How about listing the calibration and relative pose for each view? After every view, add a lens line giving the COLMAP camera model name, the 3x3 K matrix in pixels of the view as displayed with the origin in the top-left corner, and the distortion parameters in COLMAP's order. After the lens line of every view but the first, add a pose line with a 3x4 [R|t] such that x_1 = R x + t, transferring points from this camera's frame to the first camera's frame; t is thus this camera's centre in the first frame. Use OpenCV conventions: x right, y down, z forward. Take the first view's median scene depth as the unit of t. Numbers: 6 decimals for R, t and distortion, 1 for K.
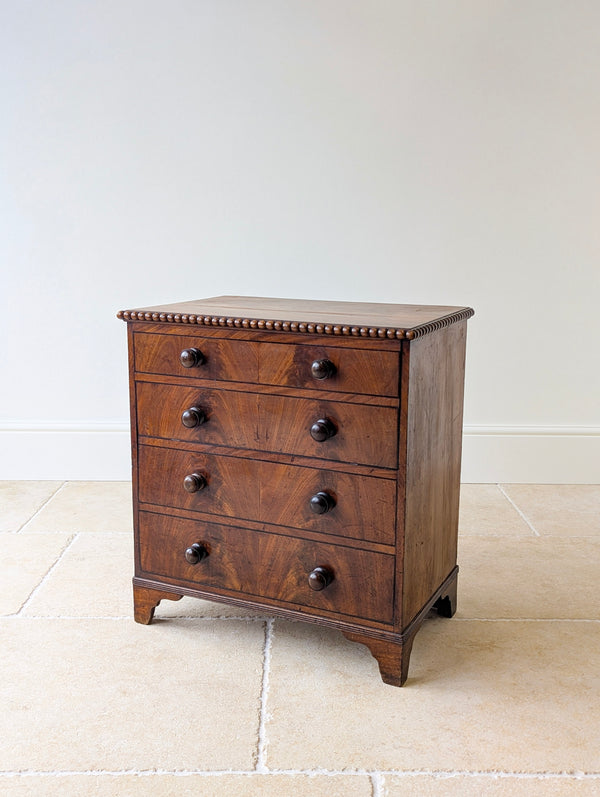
lens RADIAL K [[876.2, 0, 301.3], [0, 876.2, 397.2], [0, 0, 1]] dist [0.053512, 0.003795]
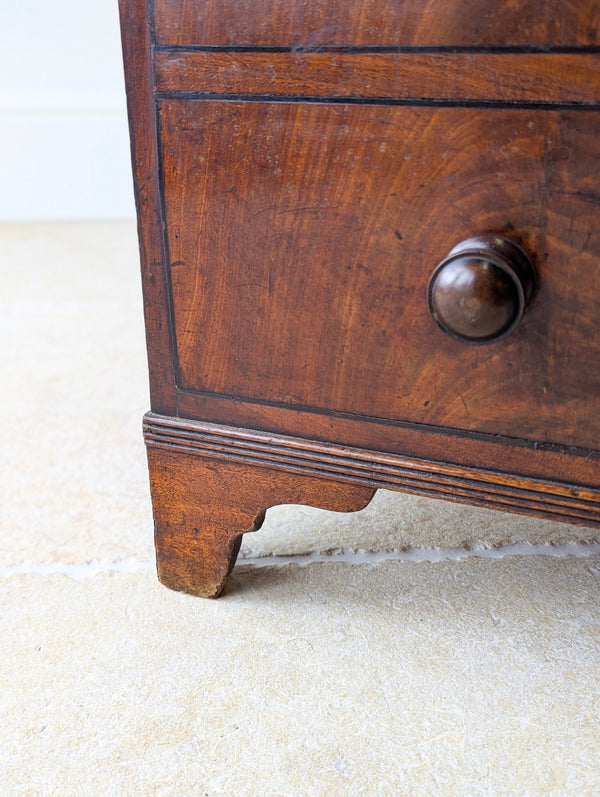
lens RADIAL K [[900.1, 0, 299.9], [0, 900.1, 397.2], [0, 0, 1]] dist [0.011419, -0.025604]
pose [[0.998498, -0.034073, 0.042899, -0.173060], [0.024660, 0.978779, 0.203432, 0.164430], [-0.048920, -0.202068, 0.978149, 0.826073]]
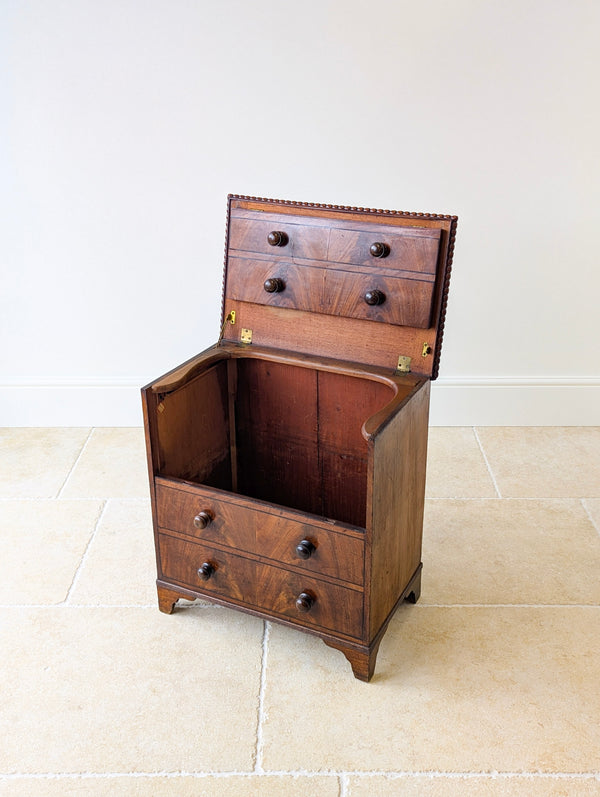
lens RADIAL K [[862.4, 0, 301.0], [0, 862.4, 386.7], [0, 0, 1]] dist [0.059595, -0.012268]
pose [[0.999796, -0.008585, -0.018294, 0.039231], [0.012452, 0.974712, 0.223116, -0.354356], [0.015916, -0.223298, 0.974620, -0.130185]]
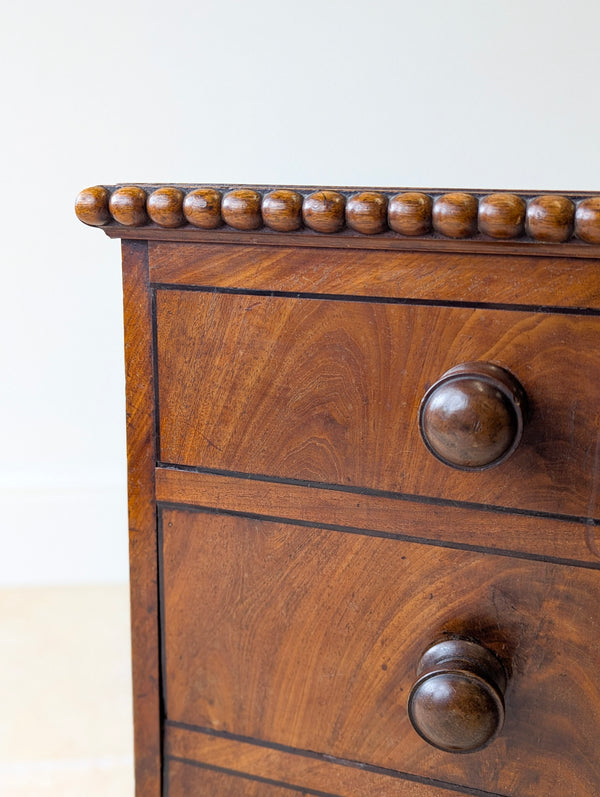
lens RADIAL K [[900.1, 0, 299.9], [0, 900.1, 397.2], [0, 0, 1]] dist [0.011419, -0.025604]
pose [[0.994777, -0.010956, 0.101483, -0.180983], [0.008678, 0.999701, 0.022867, -0.052546], [-0.101703, -0.021867, 0.994574, 0.786146]]
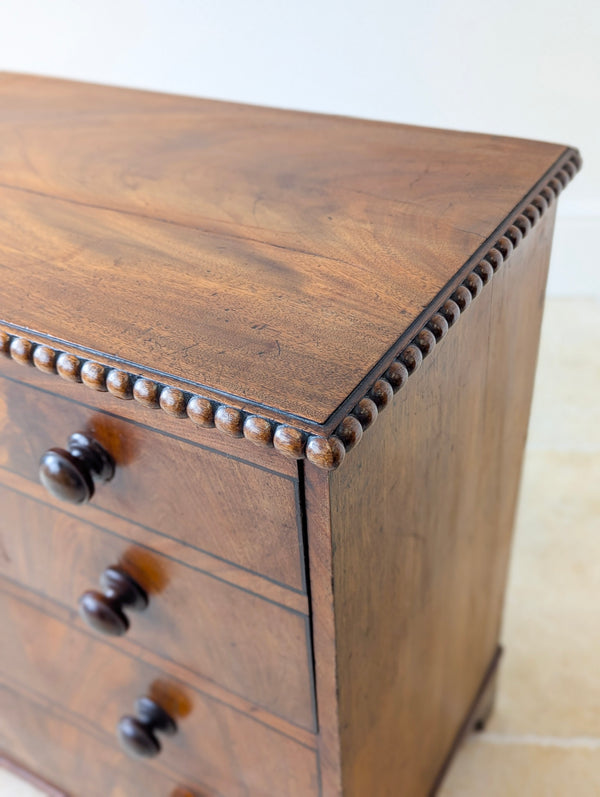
lens RADIAL K [[862.4, 0, 301.0], [0, 862.4, 386.7], [0, 0, 1]] dist [0.059595, -0.012268]
pose [[0.995254, 0.004499, -0.097211, 0.123590], [0.033777, 0.920858, 0.388433, -0.164782], [0.091266, -0.389873, 0.916335, 0.661828]]
